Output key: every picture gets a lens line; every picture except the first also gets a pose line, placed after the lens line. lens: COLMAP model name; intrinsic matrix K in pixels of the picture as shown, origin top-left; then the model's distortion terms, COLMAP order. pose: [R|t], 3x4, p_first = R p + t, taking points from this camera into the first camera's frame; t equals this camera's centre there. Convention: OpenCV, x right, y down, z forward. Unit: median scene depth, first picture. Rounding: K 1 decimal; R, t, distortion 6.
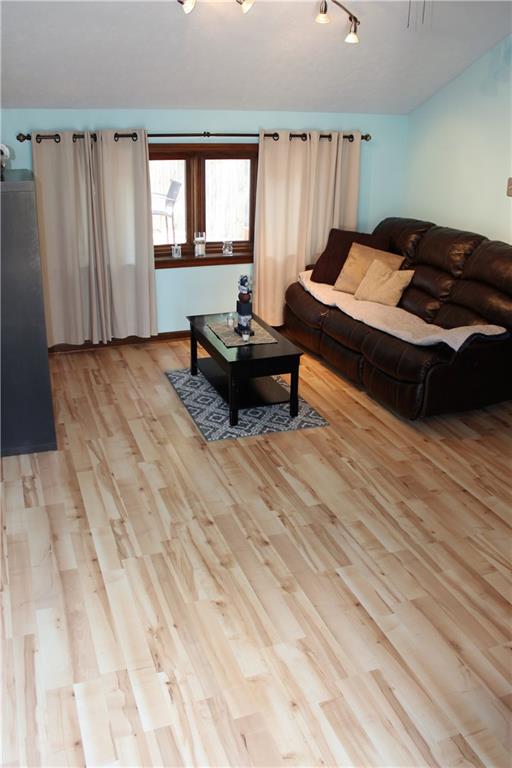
lens RADIAL K [[678.6, 0, 262.7], [0, 678.6, 379.3], [0, 0, 1]] dist [-0.115032, 0.028915]
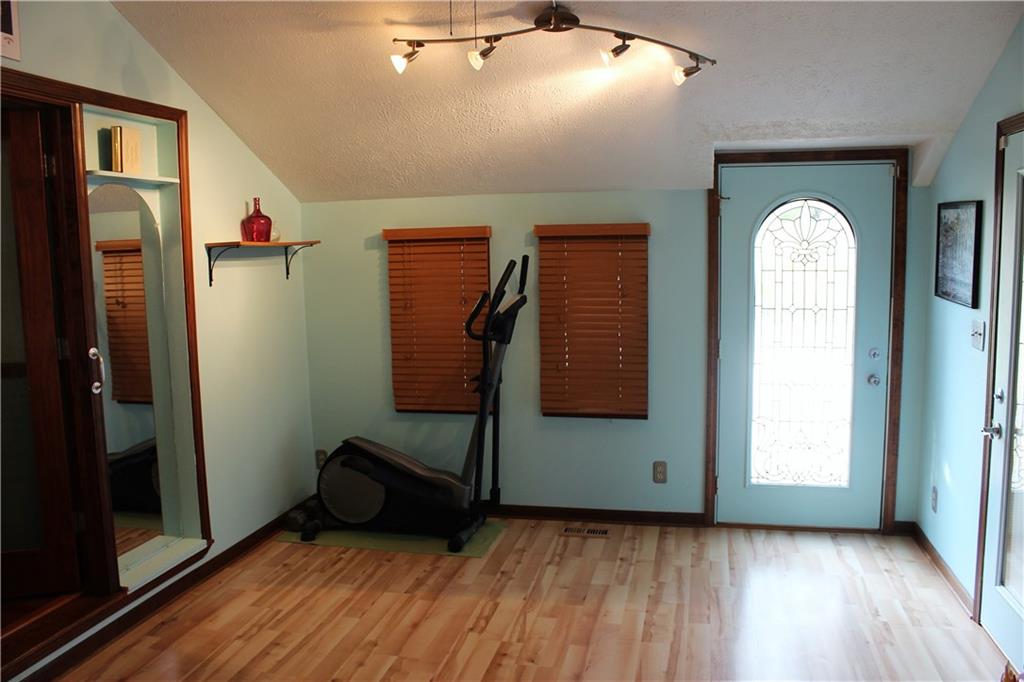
lens RADIAL K [[850.6, 0, 508.4], [0, 850.6, 342.7], [0, 0, 1]] dist [-0.155876, 0.131968]
pose [[-0.832400, -0.073551, 0.549272, -0.136631], [0.202764, 0.882005, 0.425388, -0.294028], [-0.515748, 0.465466, -0.719267, 0.816302]]
